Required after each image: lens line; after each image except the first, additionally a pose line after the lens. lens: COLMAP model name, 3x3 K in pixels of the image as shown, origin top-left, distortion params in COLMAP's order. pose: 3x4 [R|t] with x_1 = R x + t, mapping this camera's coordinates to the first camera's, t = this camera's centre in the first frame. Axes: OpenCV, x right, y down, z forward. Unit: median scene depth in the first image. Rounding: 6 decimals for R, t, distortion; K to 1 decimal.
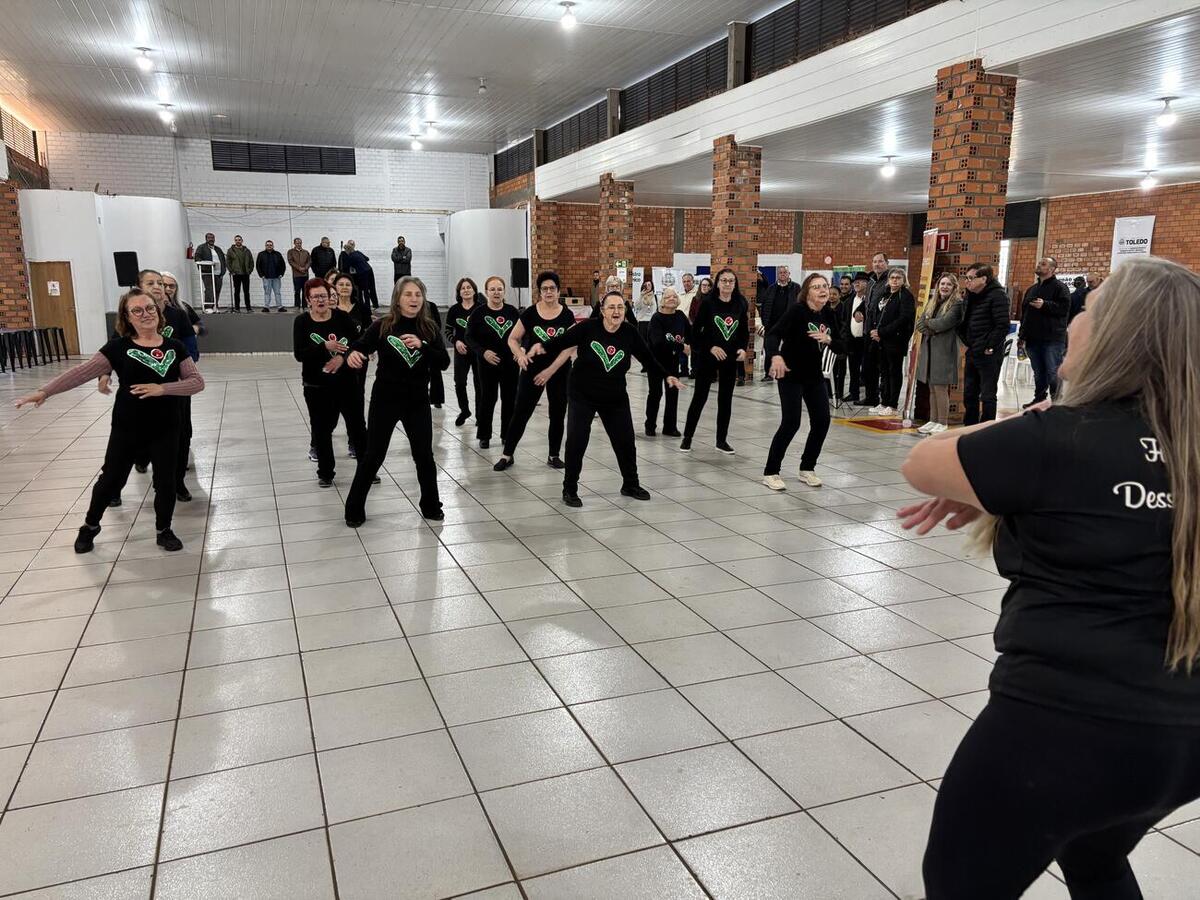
lens RADIAL K [[911.4, 0, 593.2], [0, 911.4, 449.5], [0, 0, 1]] dist [0.021808, -0.020382]
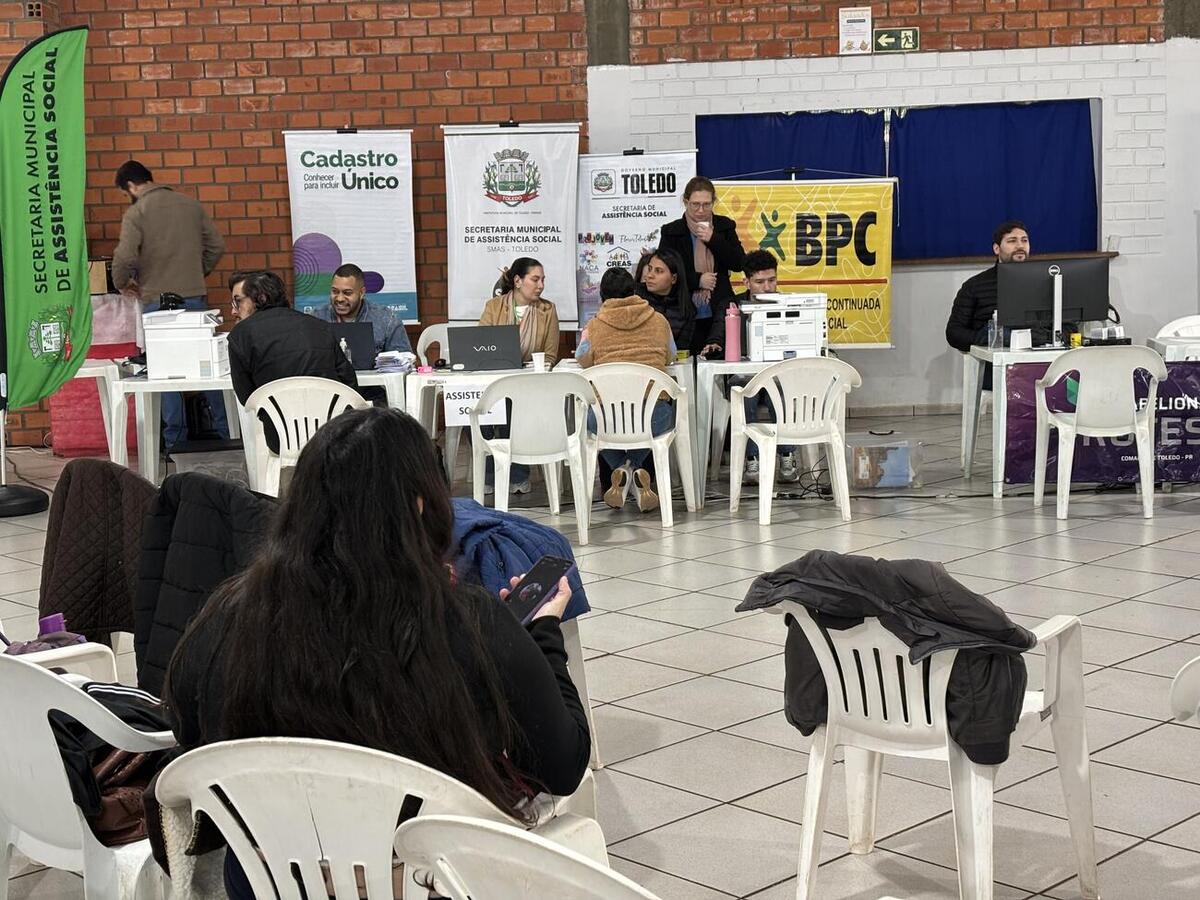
lens RADIAL K [[1826.0, 0, 599.6], [0, 1826.0, 449.4], [0, 0, 1]] dist [0.061538, 0.000000]
pose [[0.914385, 0.026677, -0.403967, 0.302386], [-0.040109, 0.998887, -0.024824, -0.105259], [0.402855, 0.038901, 0.914437, 0.580564]]
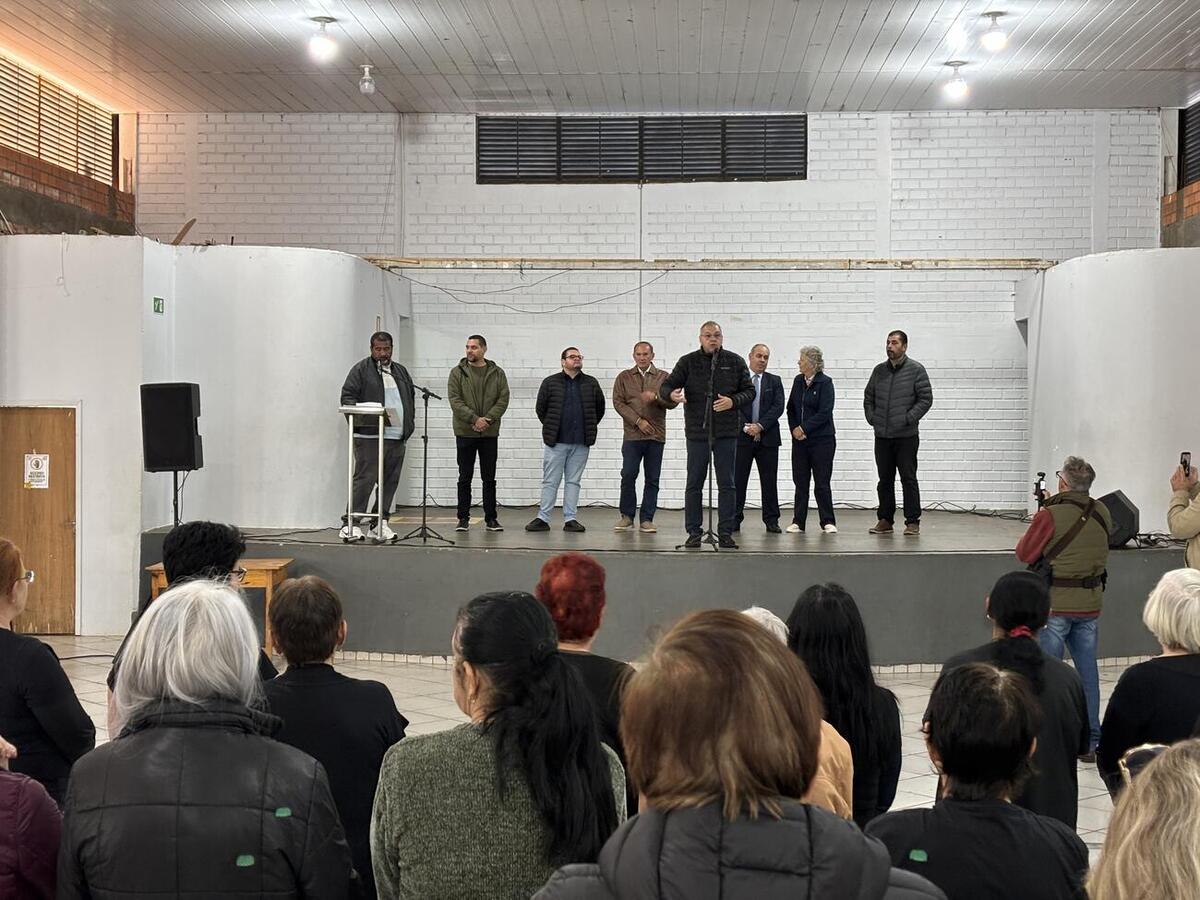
lens RADIAL K [[1826.0, 0, 607.0], [0, 1826.0, 449.8], [0, 0, 1]] dist [0.061538, 0.000000]
pose [[0.917519, 0.012469, -0.397496, -0.027108], [-0.075867, 0.986640, -0.144170, -0.072628], [0.390388, 0.162436, 0.906208, 0.300170]]
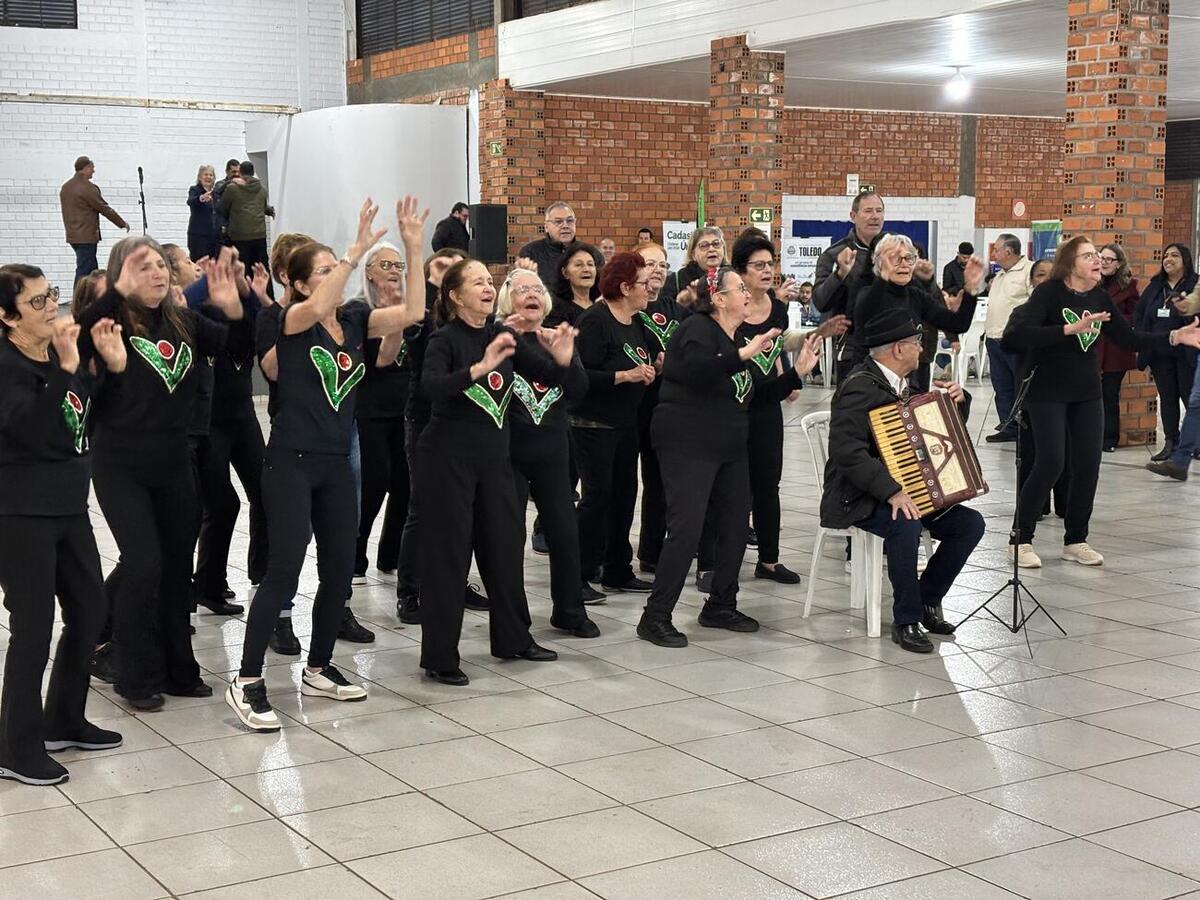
lens RADIAL K [[1826.0, 0, 604.5], [0, 1826.0, 448.9], [0, 0, 1]] dist [0.061538, 0.000000]
pose [[0.983493, -0.021804, 0.179627, -0.183107], [0.035078, 0.996855, -0.071059, -0.006254], [-0.177513, 0.076187, 0.981165, 0.033686]]
